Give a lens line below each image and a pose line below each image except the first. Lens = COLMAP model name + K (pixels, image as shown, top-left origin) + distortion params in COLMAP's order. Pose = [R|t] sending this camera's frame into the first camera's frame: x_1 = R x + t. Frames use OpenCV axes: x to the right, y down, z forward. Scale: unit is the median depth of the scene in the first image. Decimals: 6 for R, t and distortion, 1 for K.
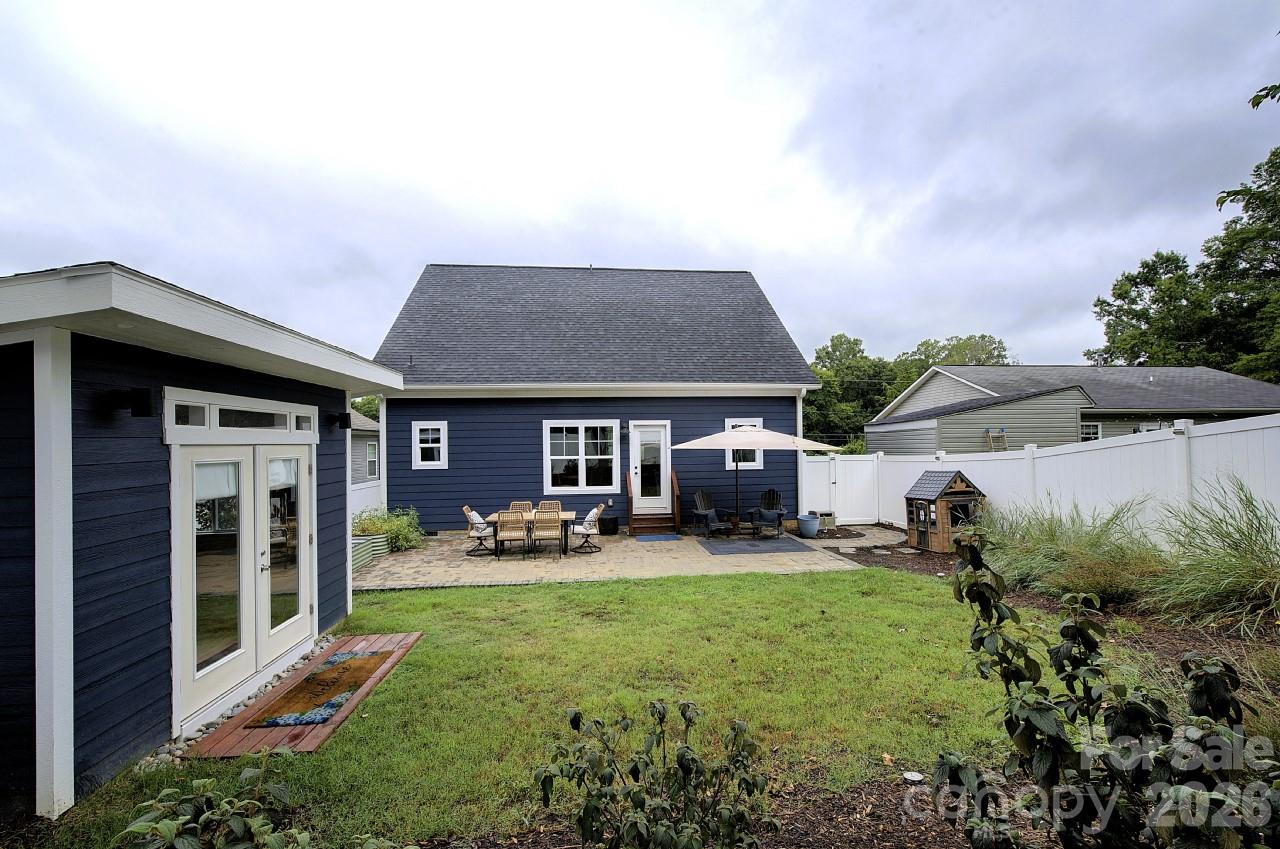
lens RADIAL K [[552.1, 0, 642.8], [0, 552.1, 445.7], [0, 0, 1]] dist [-0.003812, 0.003617]
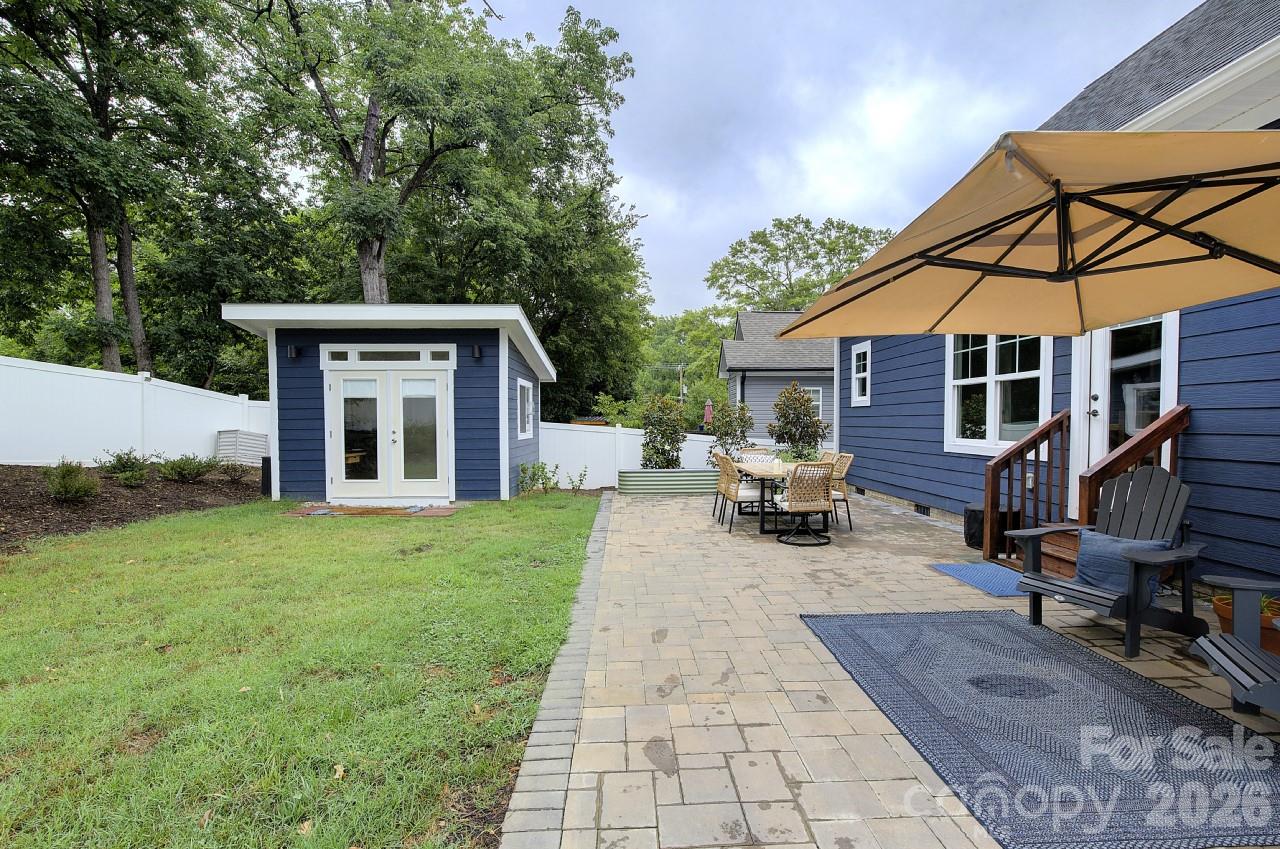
lens RADIAL K [[552.1, 0, 636.4], [0, 552.1, 434.7], [0, 0, 1]] dist [-0.003812, 0.003617]
pose [[-0.063715, 0.037330, -0.997270, 0.943596], [-0.001708, 0.999295, 0.037515, 0.126420], [0.997967, 0.004094, -0.063606, 1.756465]]
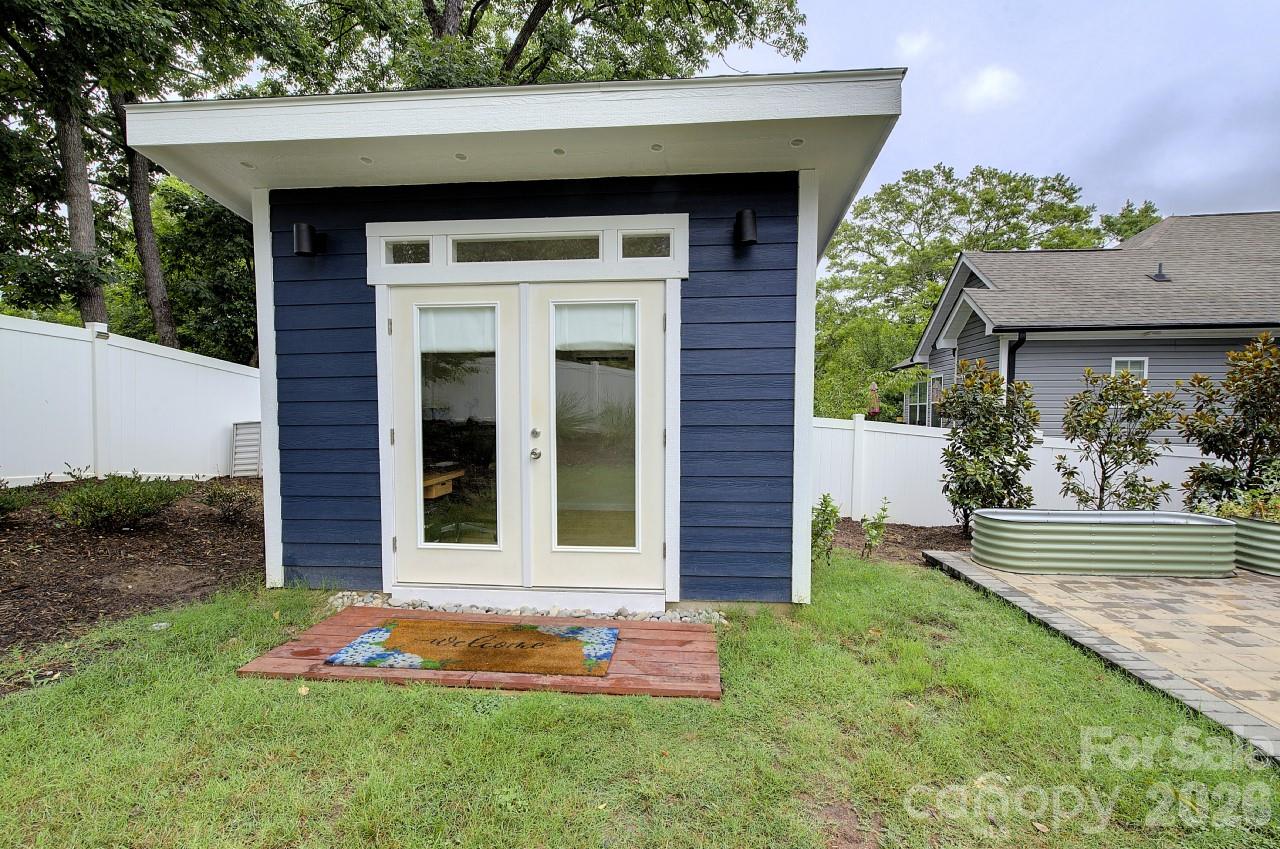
lens RADIAL K [[552.1, 0, 638.1], [0, 552.1, 435.0], [0, 0, 1]] dist [-0.003812, 0.003617]
pose [[-0.175430, 0.055282, -0.982939, 0.003892], [-0.003253, 0.998384, 0.056731, 0.144704], [0.984487, 0.013150, -0.174967, 1.178300]]
